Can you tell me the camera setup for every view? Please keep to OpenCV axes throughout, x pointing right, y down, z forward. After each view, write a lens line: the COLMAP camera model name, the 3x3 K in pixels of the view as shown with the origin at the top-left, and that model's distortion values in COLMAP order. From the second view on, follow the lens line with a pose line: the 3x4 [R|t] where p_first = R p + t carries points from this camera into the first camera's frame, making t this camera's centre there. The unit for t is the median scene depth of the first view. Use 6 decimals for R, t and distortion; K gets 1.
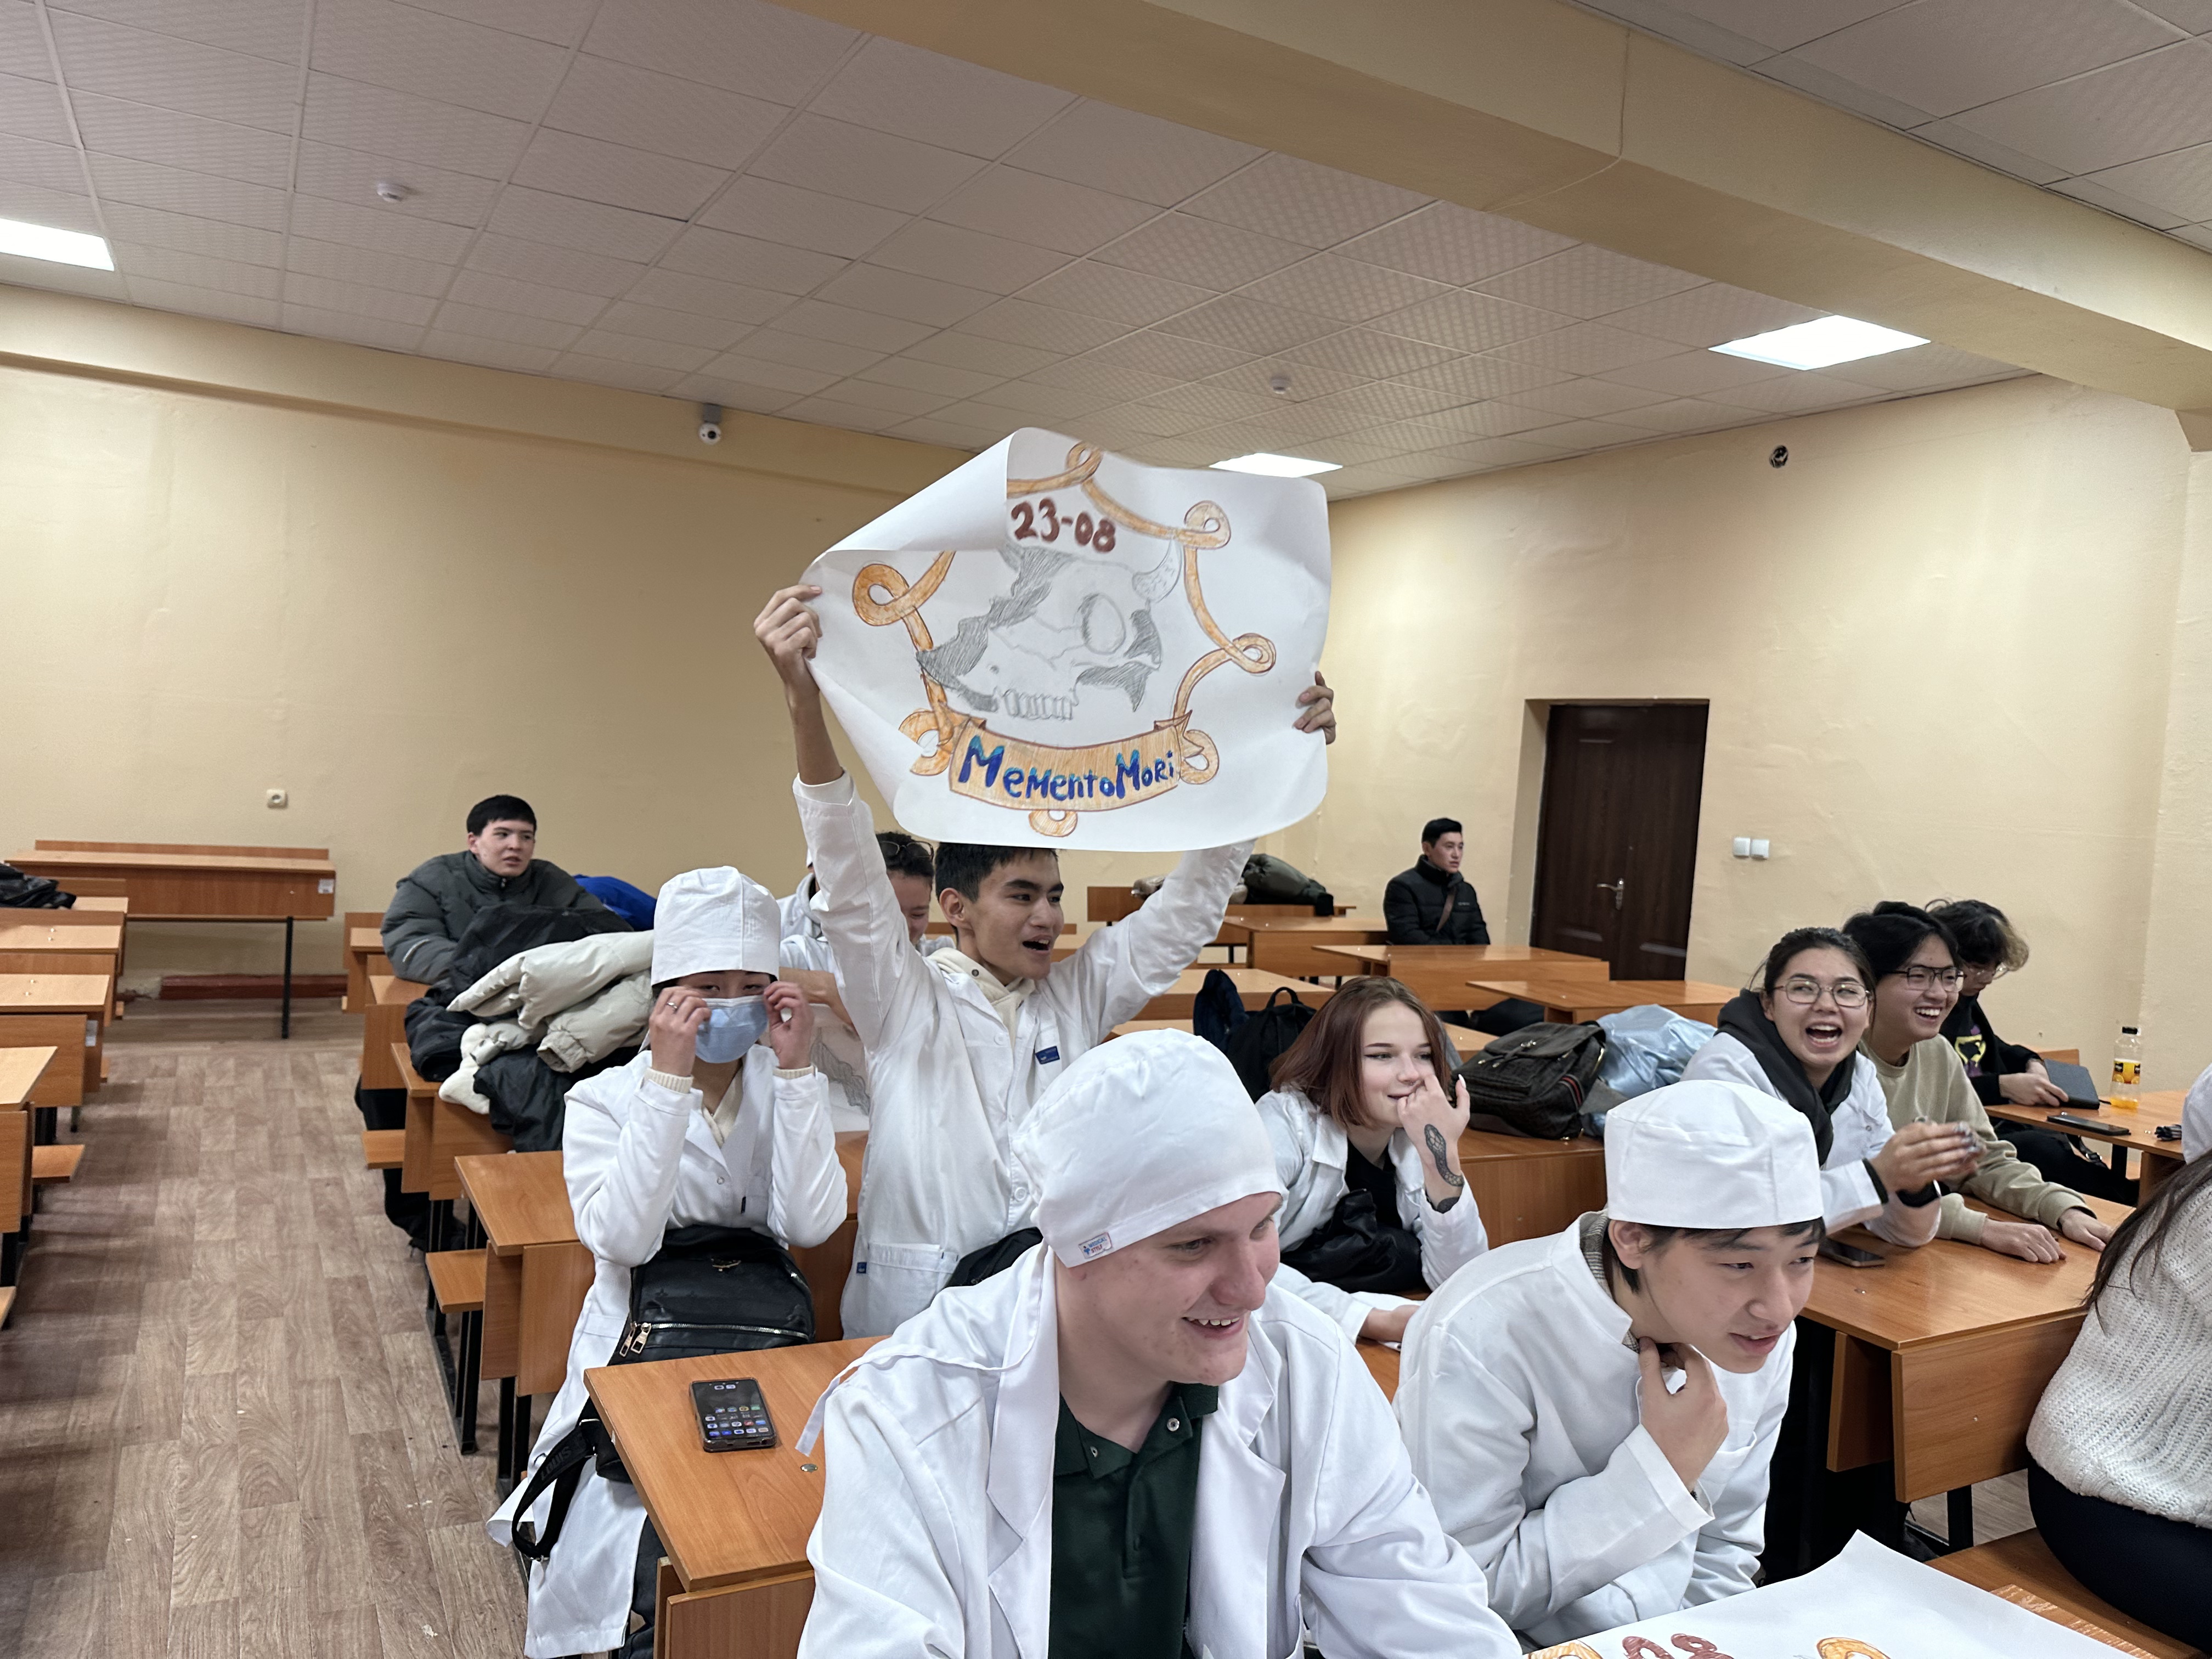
lens RADIAL K [[1571.8, 0, 1105.9], [0, 1571.8, 814.5], [0, 0, 1]] dist [0.061494, 0.002668]
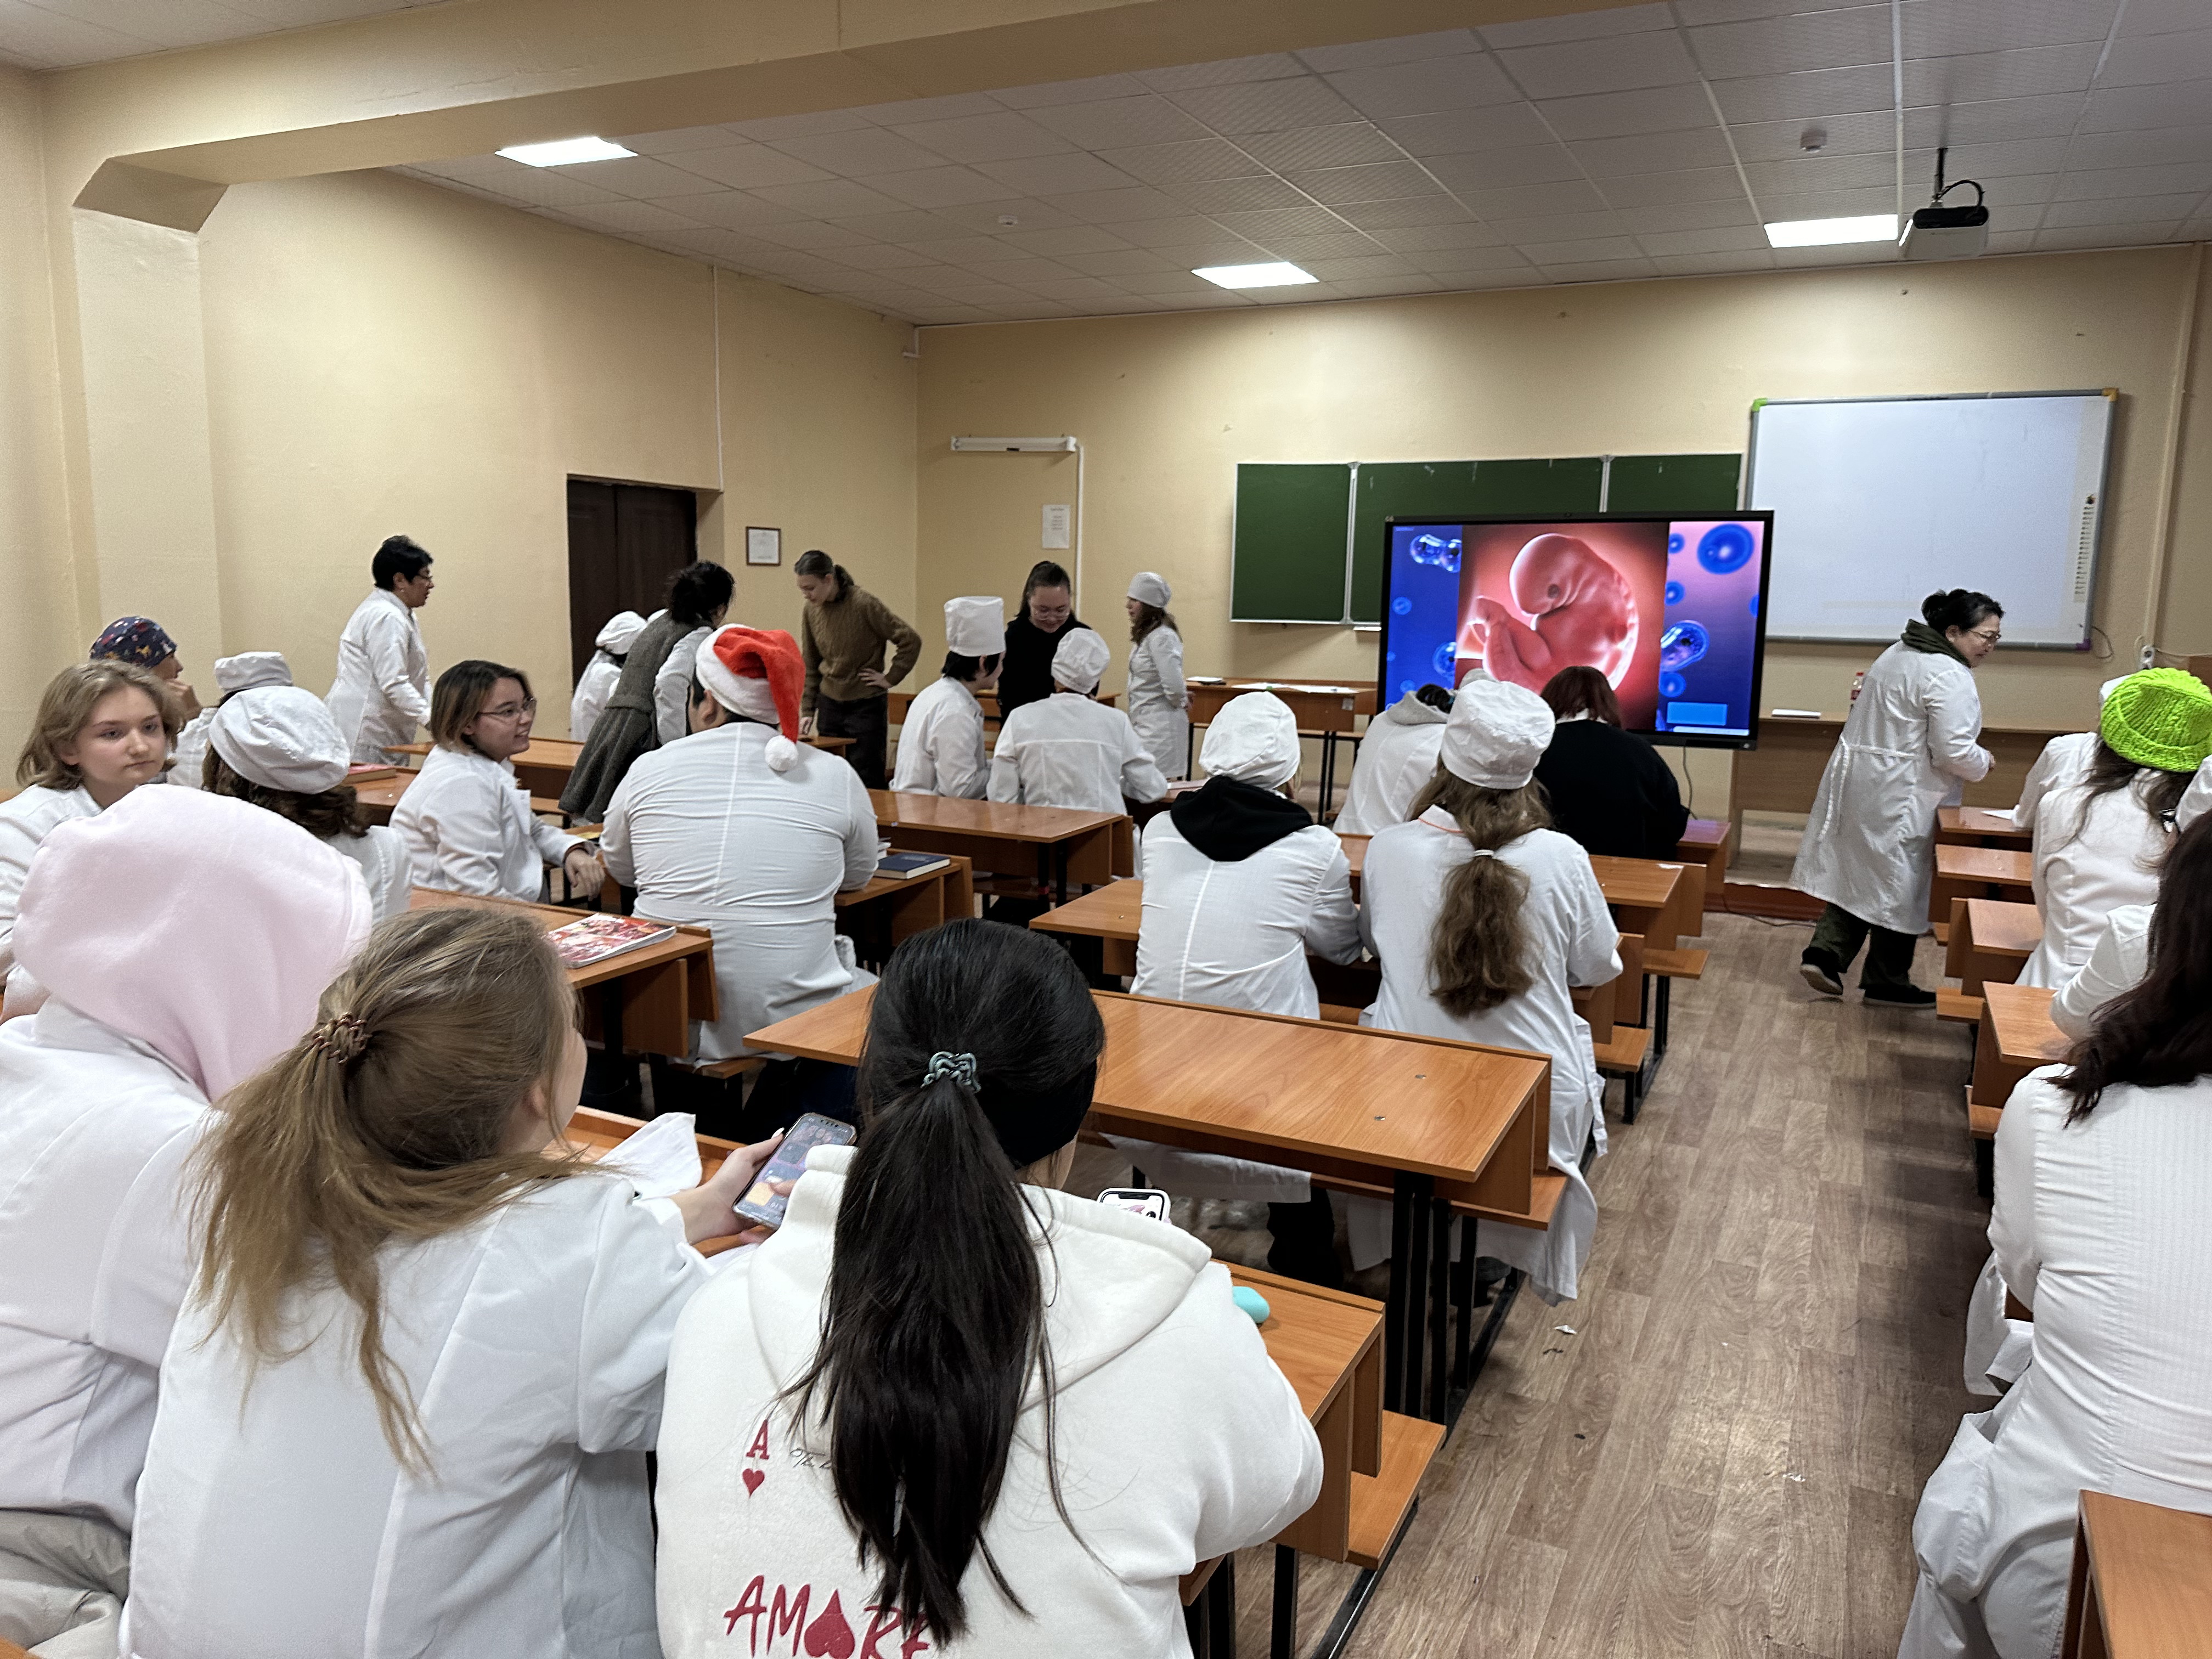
lens RADIAL K [[1571.8, 0, 1101.0], [0, 1571.8, 841.3], [0, 0, 1]] dist [0.061494, 0.002668]
pose [[-0.571830, -0.218868, 0.790637, -1.084464], [-0.039366, 0.969965, 0.240038, -0.140956], [-0.819427, 0.106137, -0.563271, 1.965401]]
